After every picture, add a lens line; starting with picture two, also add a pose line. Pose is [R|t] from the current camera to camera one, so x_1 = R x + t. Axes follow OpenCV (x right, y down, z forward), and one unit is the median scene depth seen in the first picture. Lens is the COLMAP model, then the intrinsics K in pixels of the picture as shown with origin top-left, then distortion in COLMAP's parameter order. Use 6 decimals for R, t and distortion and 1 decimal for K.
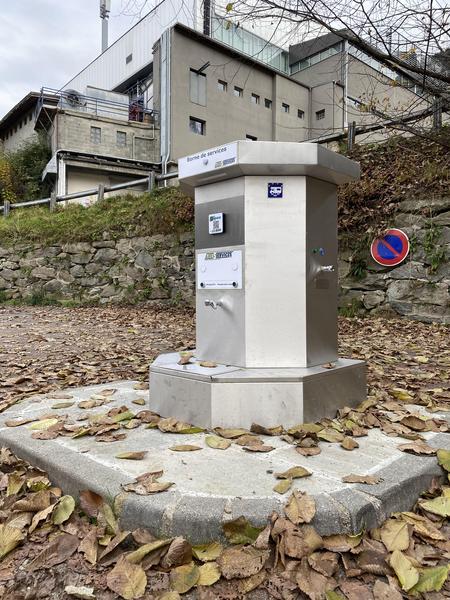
lens RADIAL K [[446.8, 0, 224.3], [0, 446.8, 302.1], [0, 0, 1]] dist [0.010638, -0.003560]
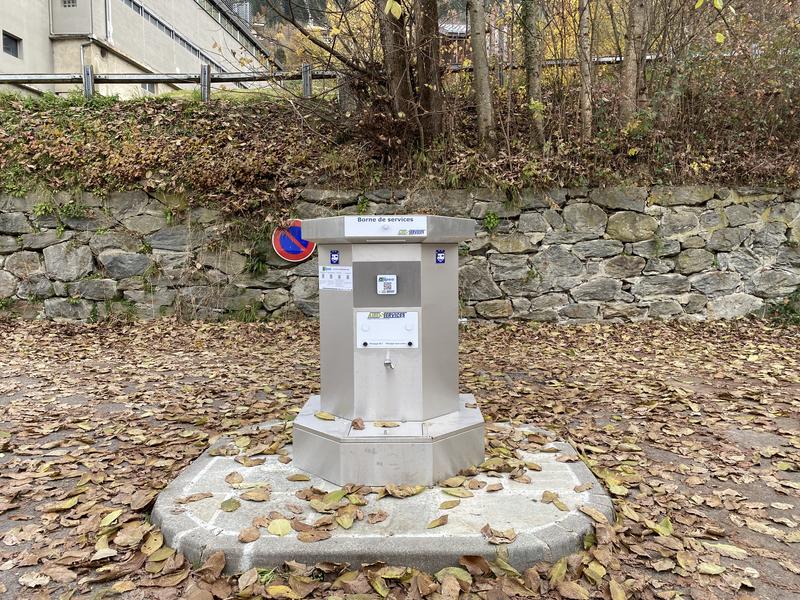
lens RADIAL K [[595.7, 0, 401.2], [0, 595.7, 296.4], [0, 0, 1]] dist [0.010638, -0.003560]
pose [[0.737971, -0.045352, 0.673306, -0.264792], [0.019016, 0.998741, 0.046430, -0.061773], [-0.674564, -0.021460, 0.737904, -0.005640]]
